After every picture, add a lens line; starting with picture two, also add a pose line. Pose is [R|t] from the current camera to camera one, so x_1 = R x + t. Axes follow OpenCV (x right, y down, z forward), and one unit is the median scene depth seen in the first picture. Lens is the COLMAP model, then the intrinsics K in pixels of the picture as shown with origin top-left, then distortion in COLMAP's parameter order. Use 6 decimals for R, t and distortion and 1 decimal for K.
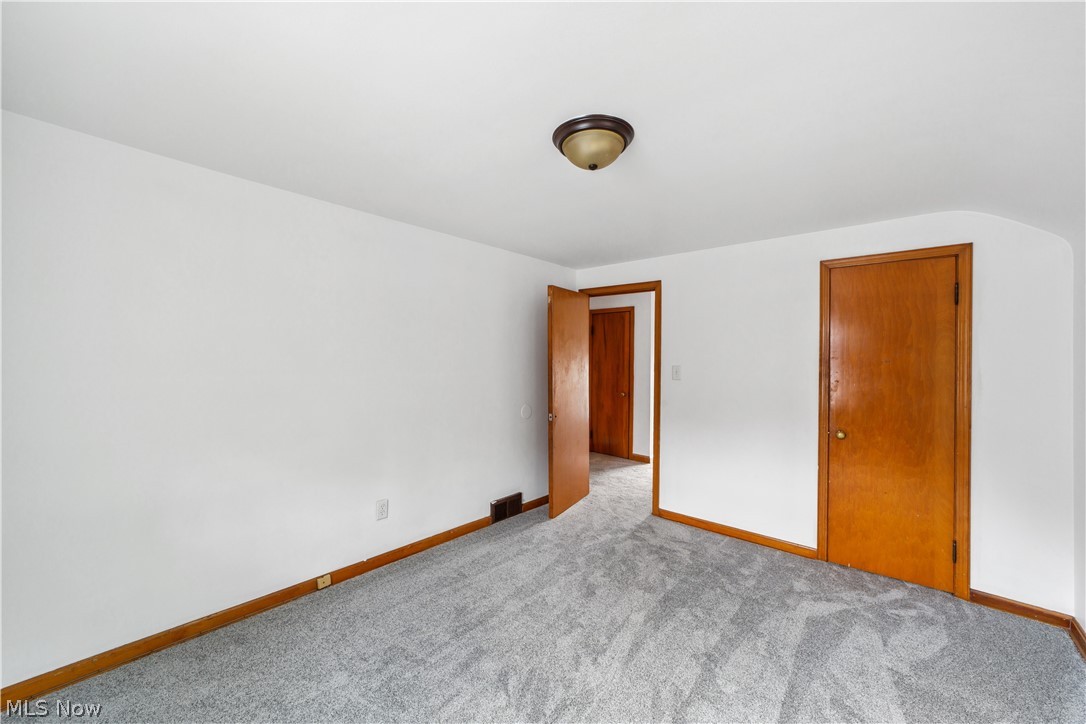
lens RADIAL K [[422.0, 0, 546.6], [0, 422.0, 357.5], [0, 0, 1]] dist [-0.001527, 0.000180]
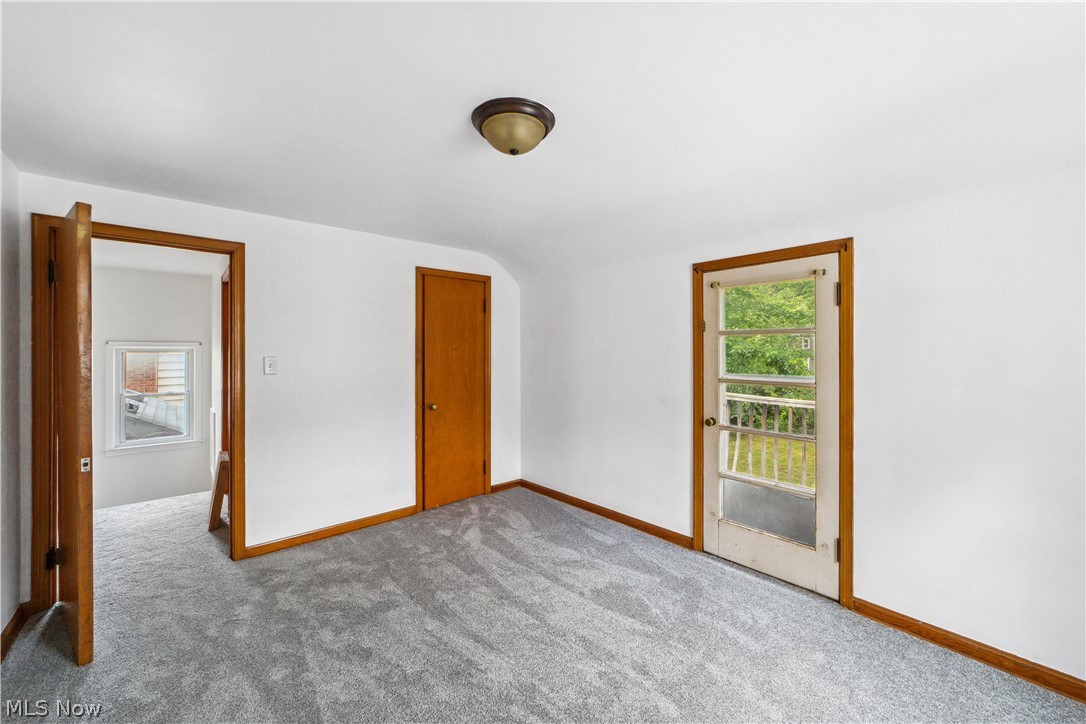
lens RADIAL K [[421.9, 0, 546.2], [0, 421.9, 350.9], [0, 0, 1]] dist [0.001157, 0.000558]
pose [[0.142033, -0.012392, 0.989784, -0.564887], [-0.000703, 0.999920, 0.012620, -0.002368], [-0.989862, -0.002489, 0.142013, 0.524077]]
